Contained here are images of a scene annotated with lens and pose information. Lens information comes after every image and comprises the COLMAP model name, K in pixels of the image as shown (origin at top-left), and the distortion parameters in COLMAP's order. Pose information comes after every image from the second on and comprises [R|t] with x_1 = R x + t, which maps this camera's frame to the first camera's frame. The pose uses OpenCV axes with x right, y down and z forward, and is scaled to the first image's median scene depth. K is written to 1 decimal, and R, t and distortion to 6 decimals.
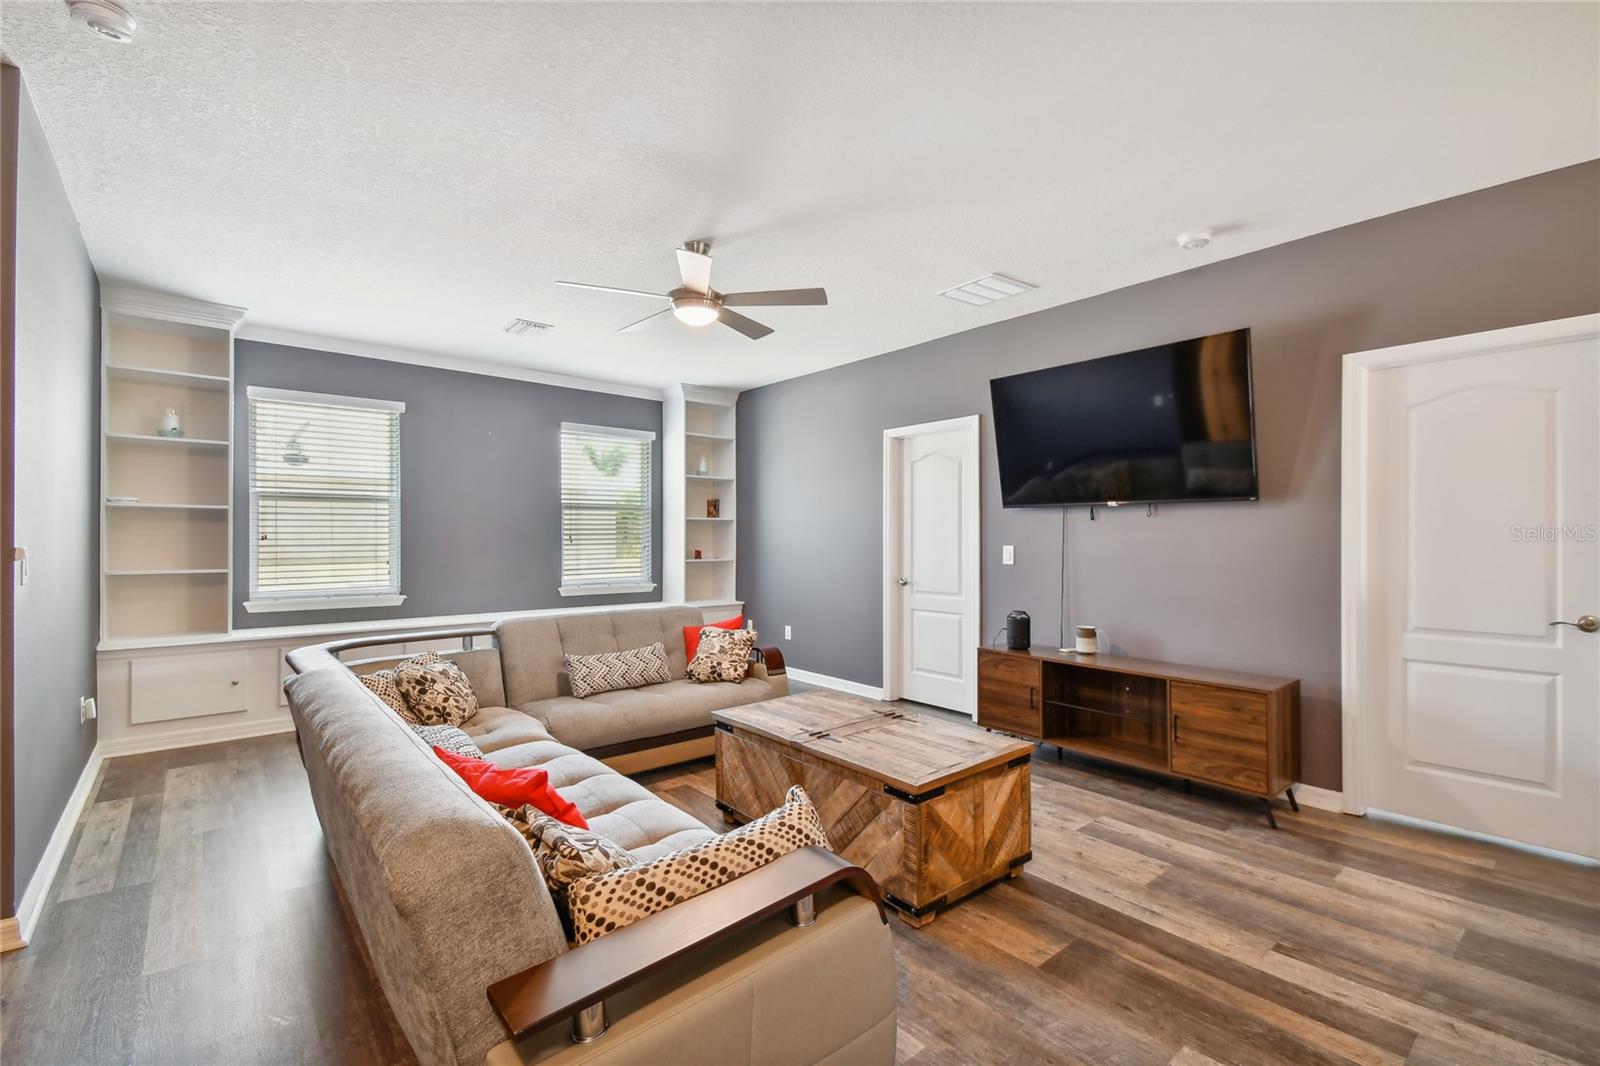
lens RADIAL K [[702.4, 0, 806.3], [0, 702.4, 530.7], [0, 0, 1]] dist [0.026847, -0.019590]
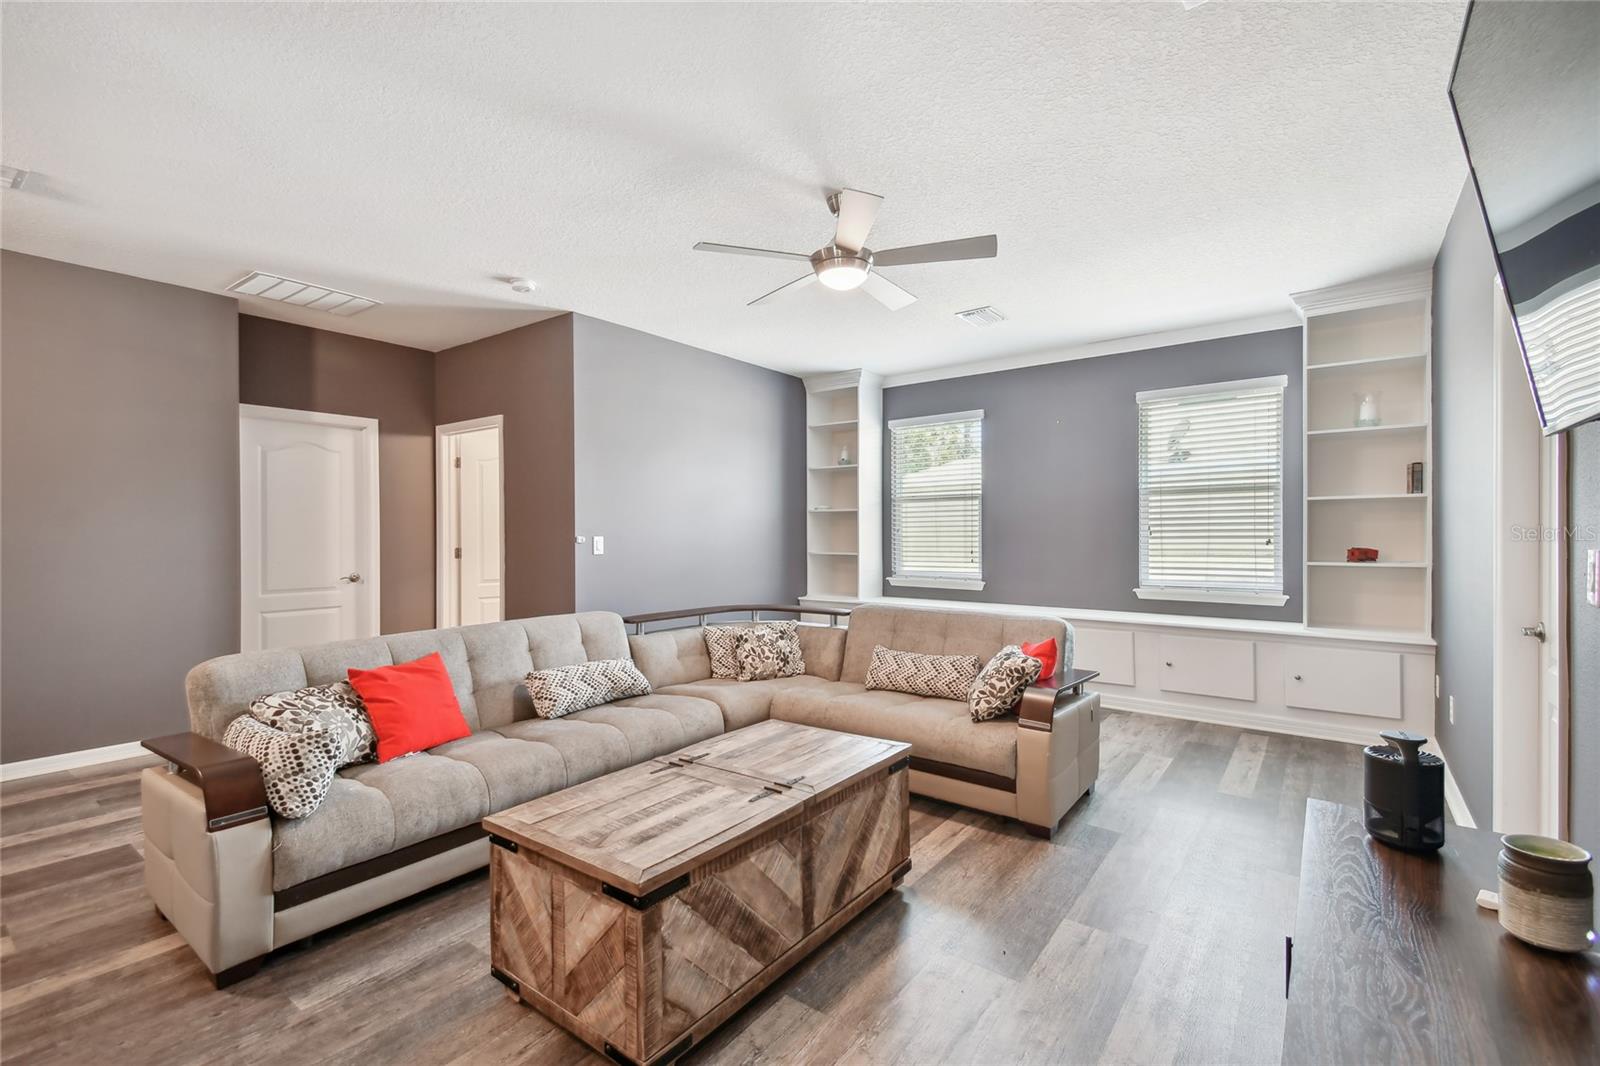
lens RADIAL K [[696.7, 0, 811.1], [0, 696.7, 532.3], [0, 0, 1]] dist [0.075327, -0.040763]
pose [[0.225499, 0.000139, -0.974243, 0.633036], [0.016613, 0.999854, 0.003988, 0.005543], [0.974102, -0.017085, 0.225464, 0.686157]]
